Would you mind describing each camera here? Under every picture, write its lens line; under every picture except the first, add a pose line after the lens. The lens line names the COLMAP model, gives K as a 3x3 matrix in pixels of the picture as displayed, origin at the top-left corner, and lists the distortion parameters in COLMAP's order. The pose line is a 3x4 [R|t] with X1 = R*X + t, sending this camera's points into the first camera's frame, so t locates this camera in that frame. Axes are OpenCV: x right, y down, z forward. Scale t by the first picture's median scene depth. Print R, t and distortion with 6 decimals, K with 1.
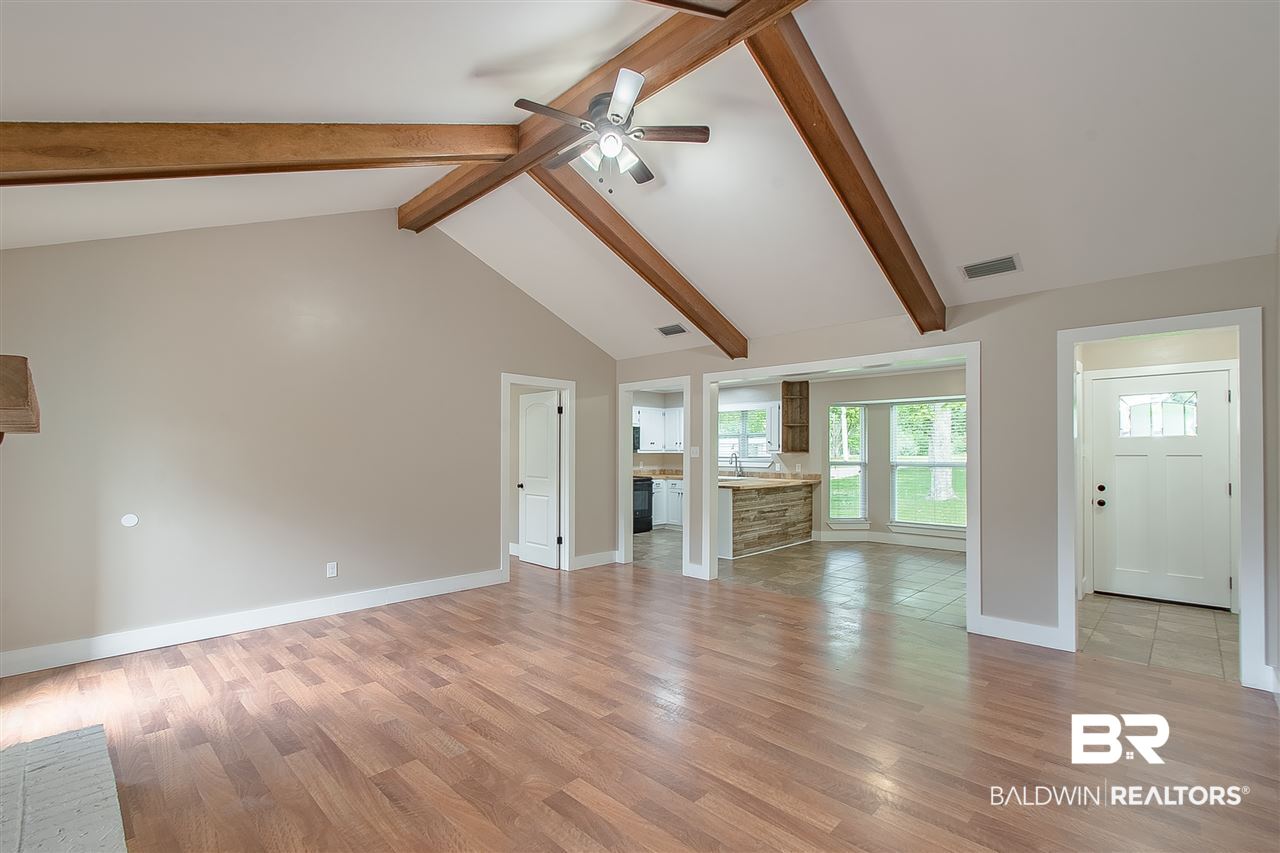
lens RADIAL K [[567.7, 0, 632.9], [0, 567.7, 452.5], [0, 0, 1]] dist [0.006446, -0.003967]
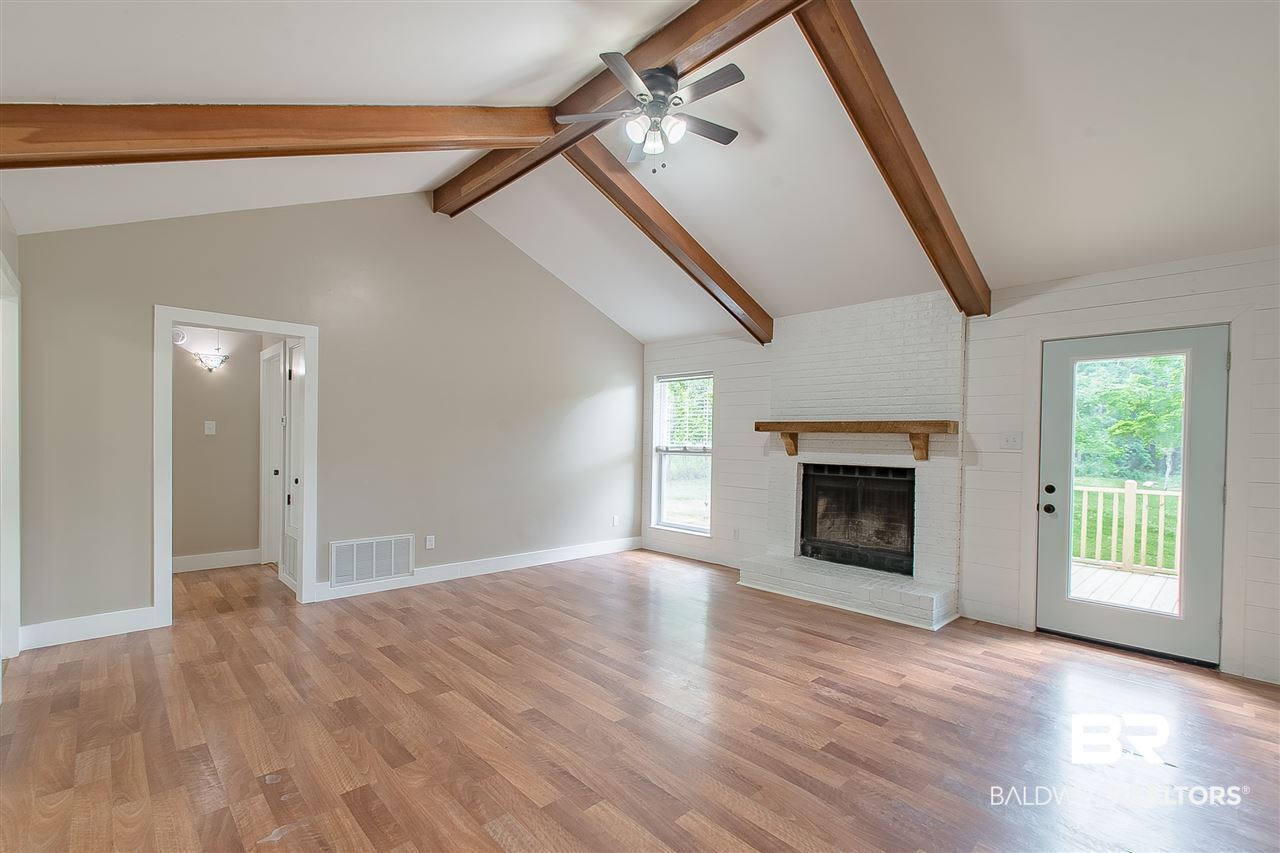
lens RADIAL K [[567.7, 0, 634.6], [0, 567.7, 449.2], [0, 0, 1]] dist [0.006446, -0.003967]
pose [[-0.998953, -0.017680, 0.042191, -0.020995], [-0.017067, 0.999744, 0.014861, 0.002381], [-0.042443, 0.014126, -0.998999, 0.767005]]
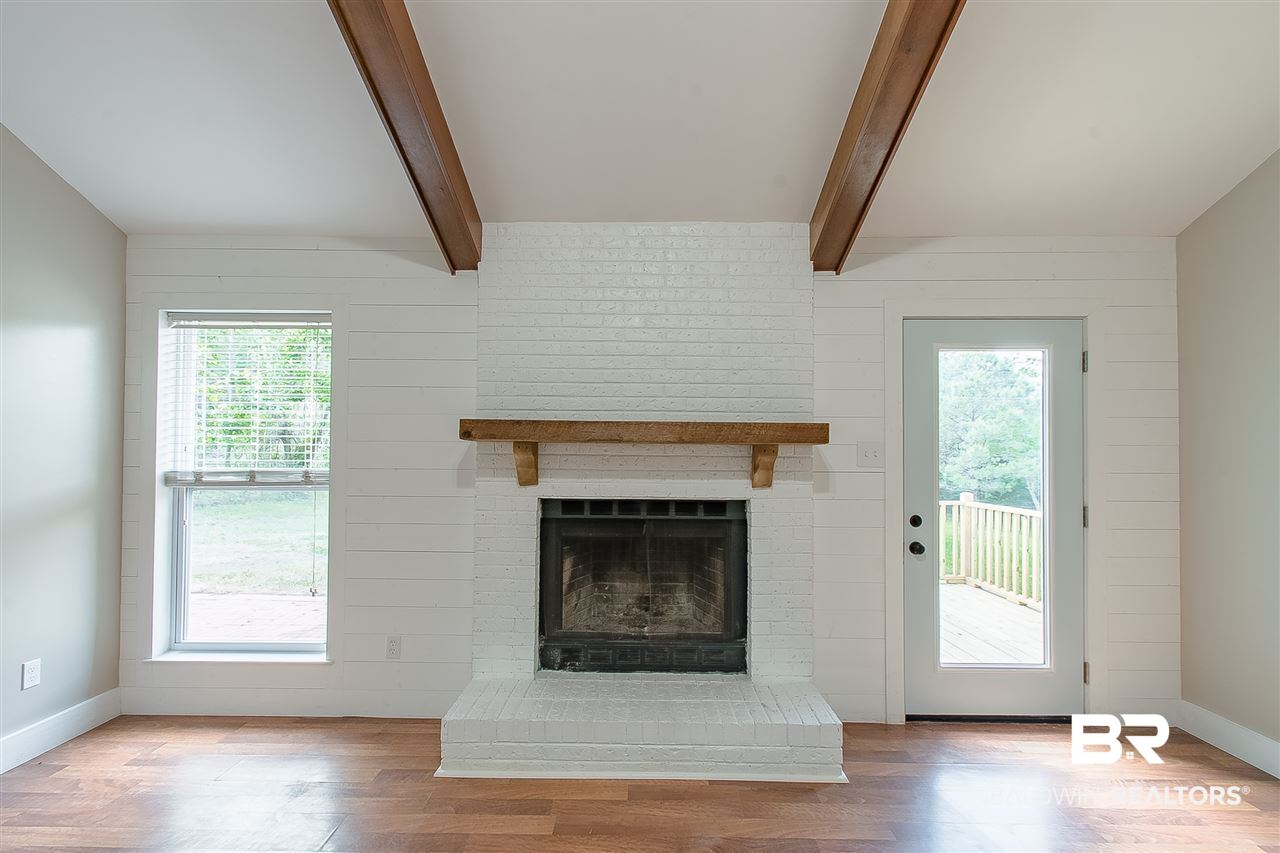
lens RADIAL K [[567.7, 0, 638.6], [0, 567.7, 448.9], [0, 0, 1]] dist [0.006446, -0.003967]
pose [[-0.723920, -0.014887, -0.689723, 0.014044], [-0.005891, 0.999864, -0.015397, -0.000818], [0.689858, -0.007083, -0.723910, 0.412821]]
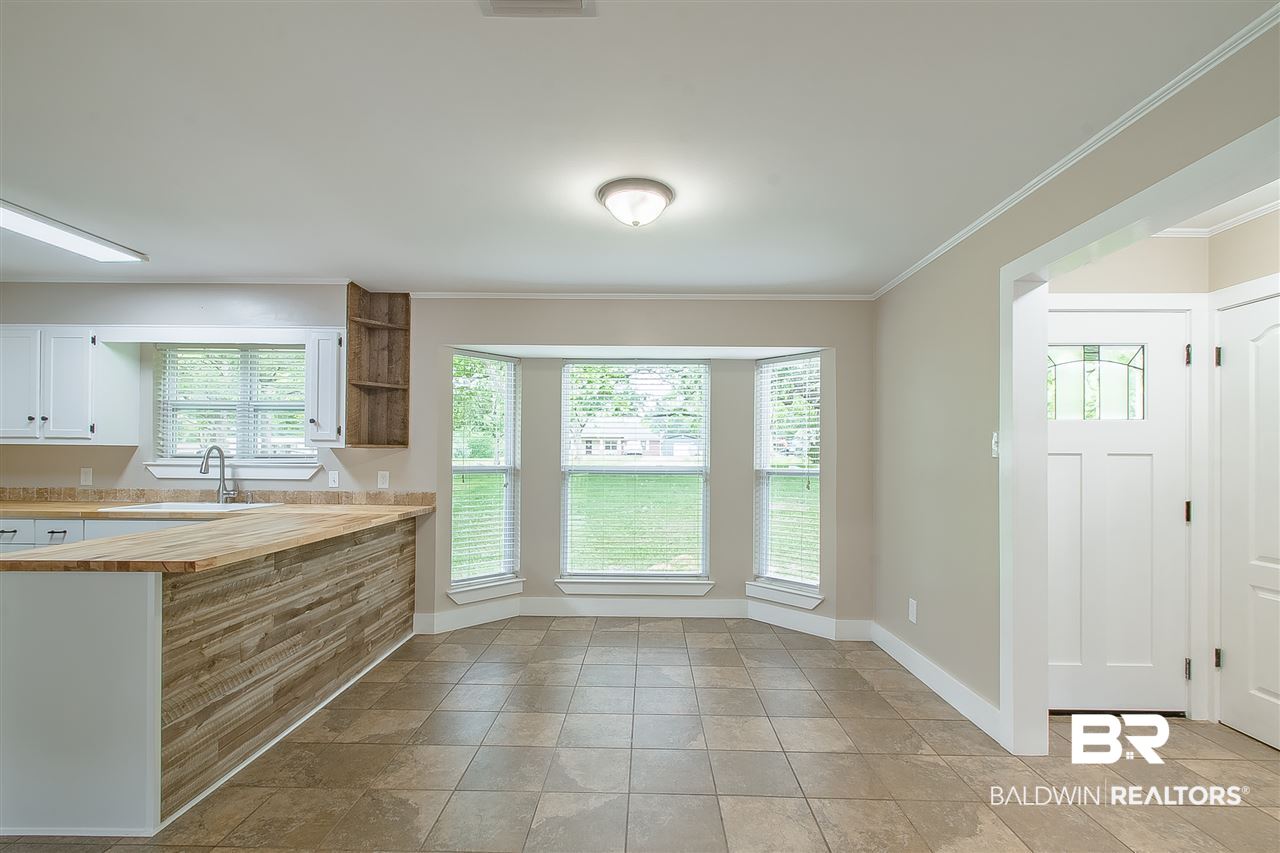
lens RADIAL K [[567.7, 0, 644.2], [0, 567.7, 453.6], [0, 0, 1]] dist [0.006446, -0.003967]
pose [[0.717013, 0.009791, 0.696991, 0.128378], [-0.008492, 0.999950, -0.005311, 0.006626], [-0.697008, -0.002110, 0.717060, 0.551481]]
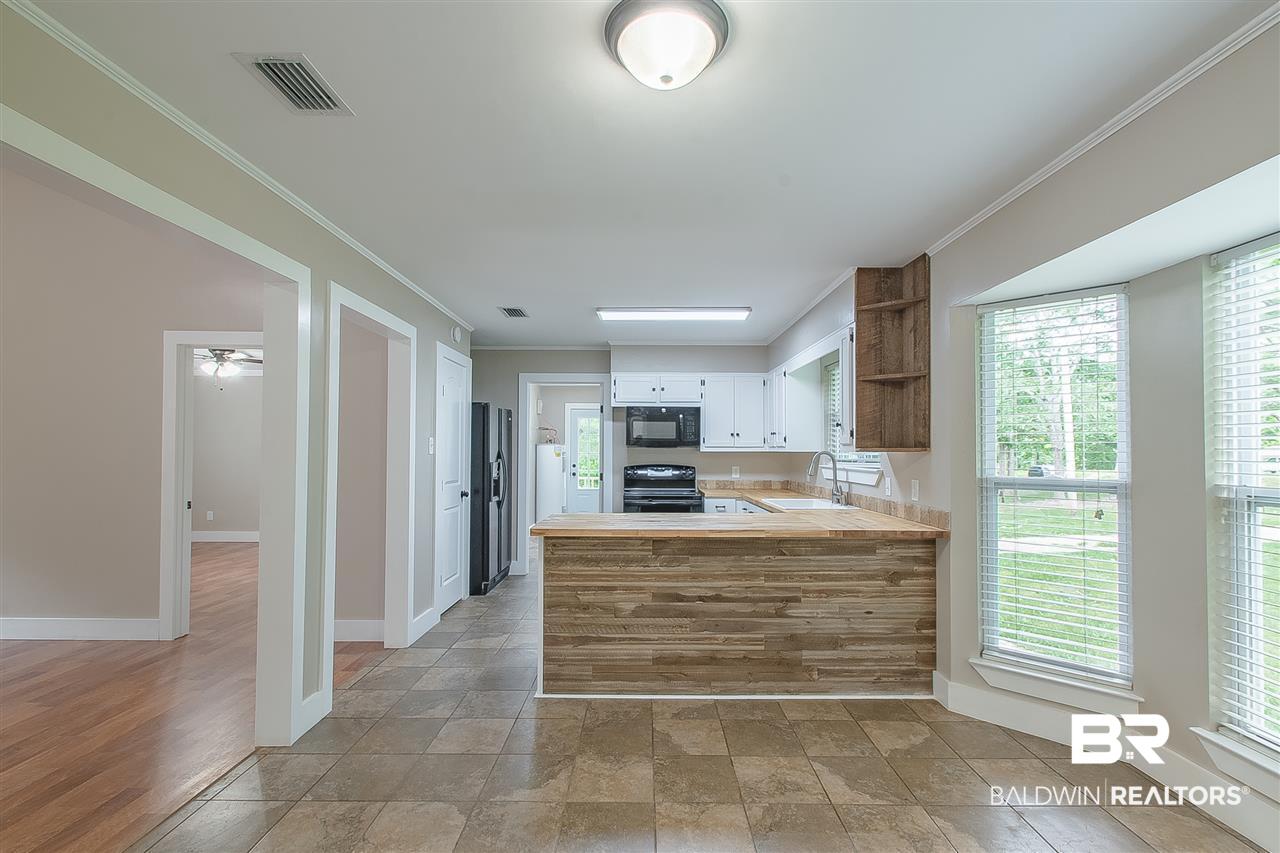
lens RADIAL K [[567.7, 0, 638.7], [0, 567.7, 445.6], [0, 0, 1]] dist [0.006446, -0.003967]
pose [[0.700585, -0.005960, -0.713544, 0.456513], [-0.003767, 0.999920, -0.012050, 0.002521], [0.713559, 0.011130, 0.700506, 0.641832]]
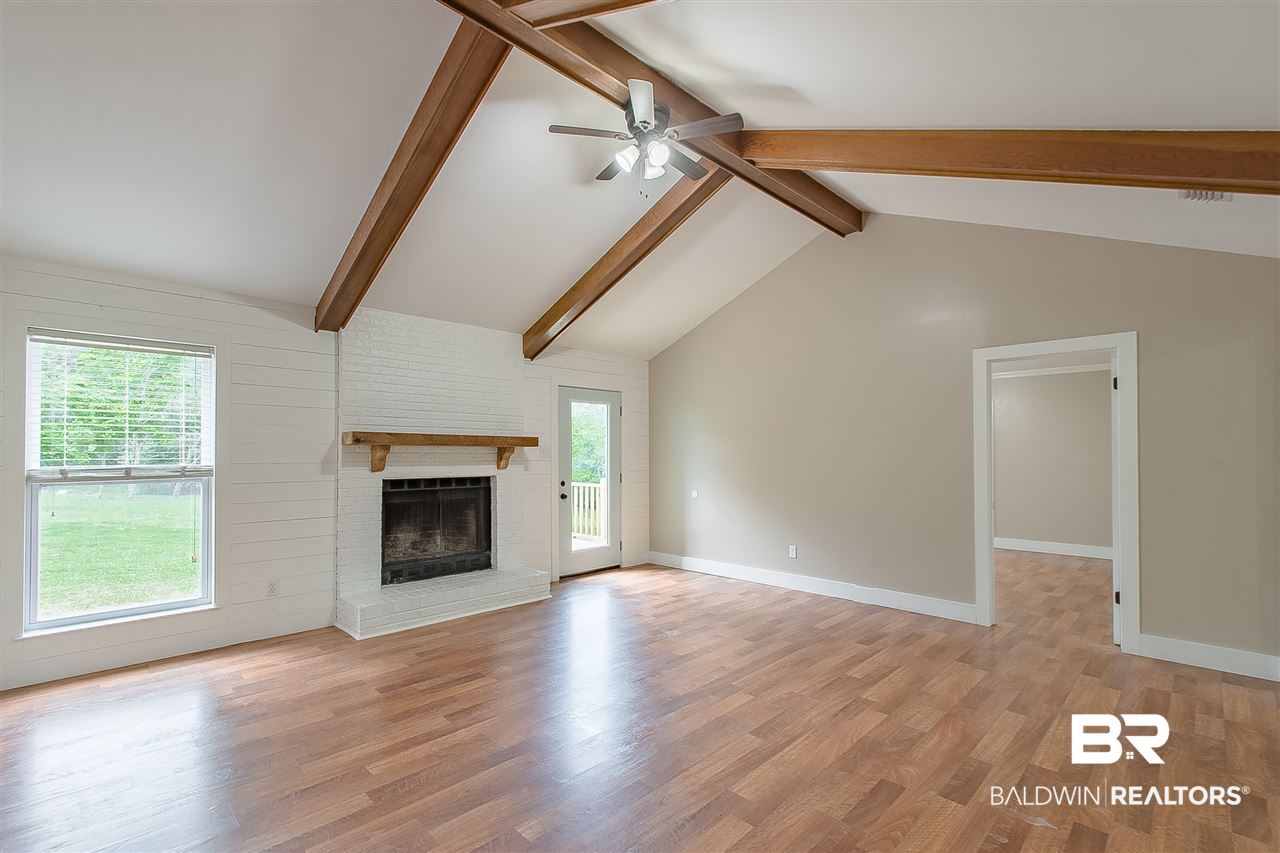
lens RADIAL K [[567.7, 0, 639.8], [0, 567.7, 444.9], [0, 0, 1]] dist [0.006446, -0.003967]
pose [[-0.008570, -0.016404, -0.999829, 0.375824], [0.002789, 0.999861, -0.016428, -0.000136], [0.999959, -0.002930, -0.008523, 0.382479]]
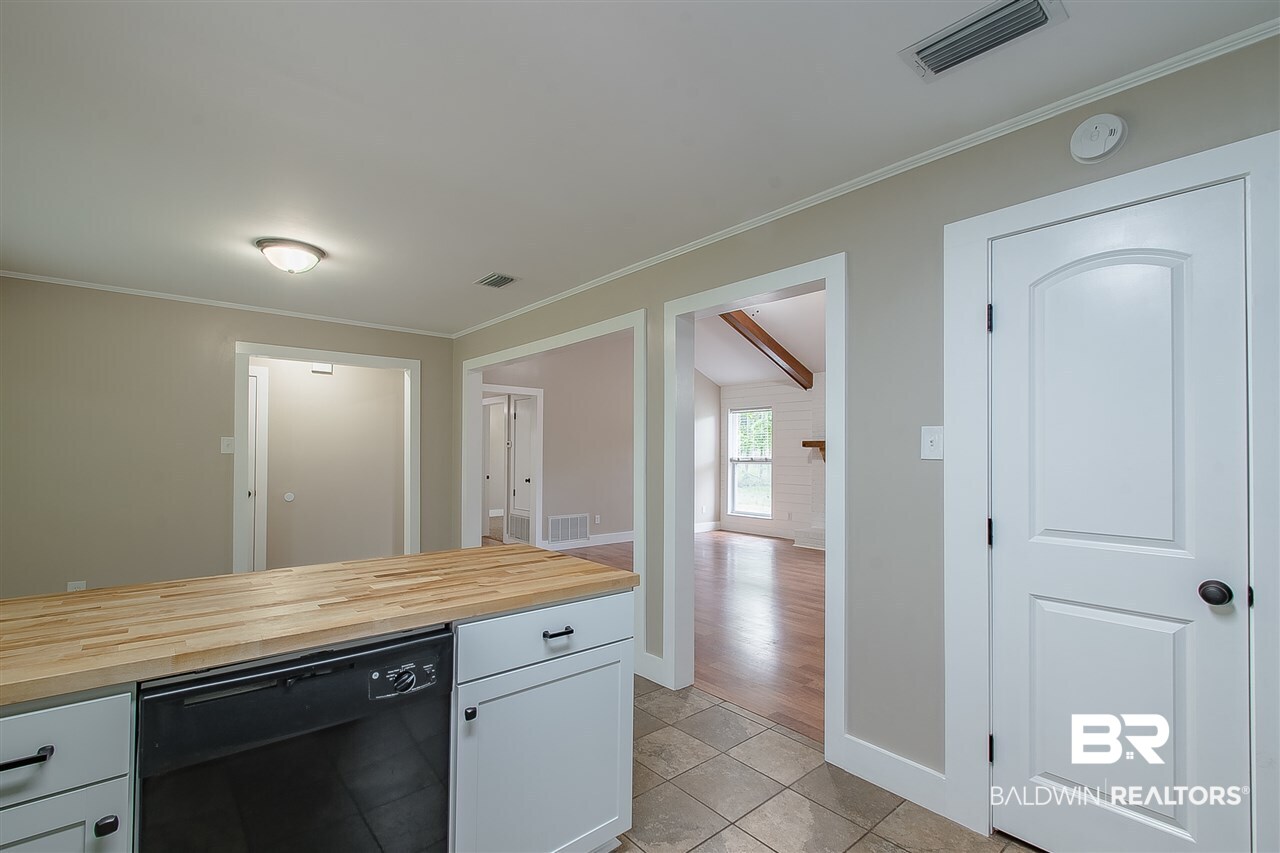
lens RADIAL K [[567.7, 0, 644.6], [0, 567.7, 439.2], [0, 0, 1]] dist [0.006446, -0.003967]
pose [[-0.997206, -0.004687, 0.074551, 0.071936], [-0.006693, 0.999622, -0.026681, 0.003834], [-0.074398, -0.027106, -0.996860, 1.130465]]
